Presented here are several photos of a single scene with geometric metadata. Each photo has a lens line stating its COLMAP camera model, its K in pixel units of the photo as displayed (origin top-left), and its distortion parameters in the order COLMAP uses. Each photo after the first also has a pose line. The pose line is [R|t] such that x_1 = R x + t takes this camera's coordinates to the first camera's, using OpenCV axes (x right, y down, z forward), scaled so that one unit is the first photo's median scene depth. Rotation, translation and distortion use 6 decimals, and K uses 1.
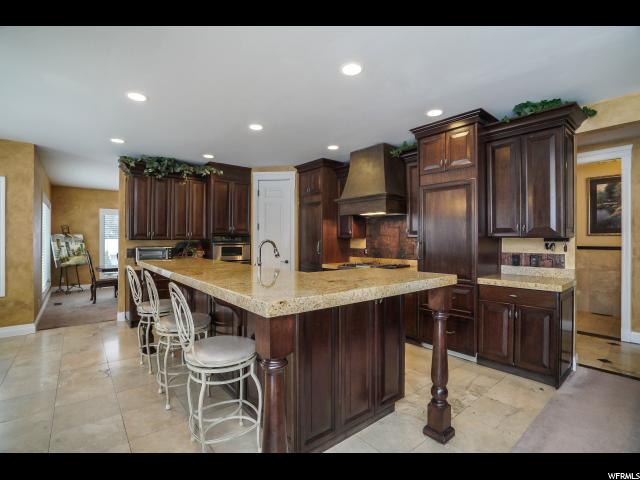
lens RADIAL K [[303.7, 0, 321.0], [0, 303.7, 241.8], [0, 0, 1]] dist [-0.015381, 0.002508]
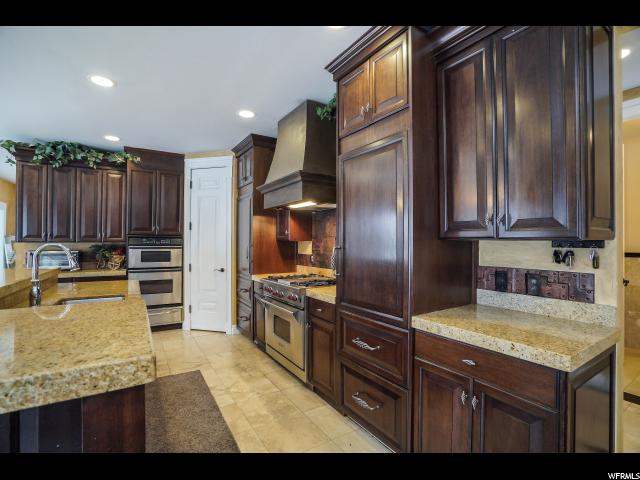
lens RADIAL K [[303.7, 0, 316.4], [0, 303.7, 239.4], [0, 0, 1]] dist [-0.015381, 0.002508]
pose [[0.990768, -0.000023, -0.135566, 0.318556], [-0.001983, 0.999891, -0.014663, -0.004329], [0.135551, 0.014797, 0.990660, 0.338986]]
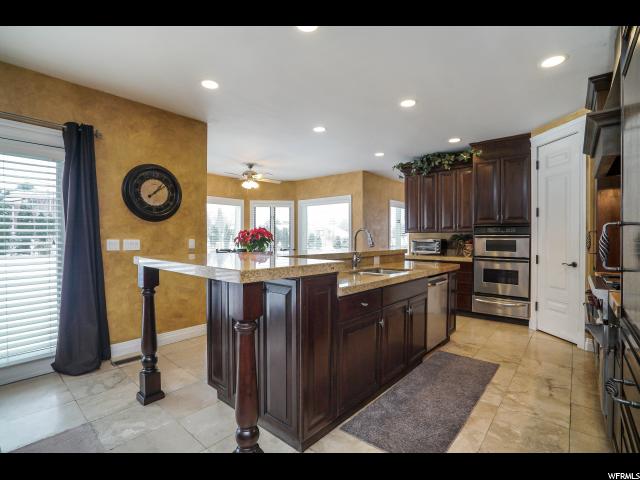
lens RADIAL K [[303.7, 0, 319.6], [0, 303.7, 239.1], [0, 0, 1]] dist [-0.015381, 0.002508]
pose [[0.188108, 0.005908, -0.982131, 0.529904], [-0.006777, 0.999966, 0.004717, 0.017743], [0.982125, 0.005769, 0.188142, 0.503380]]
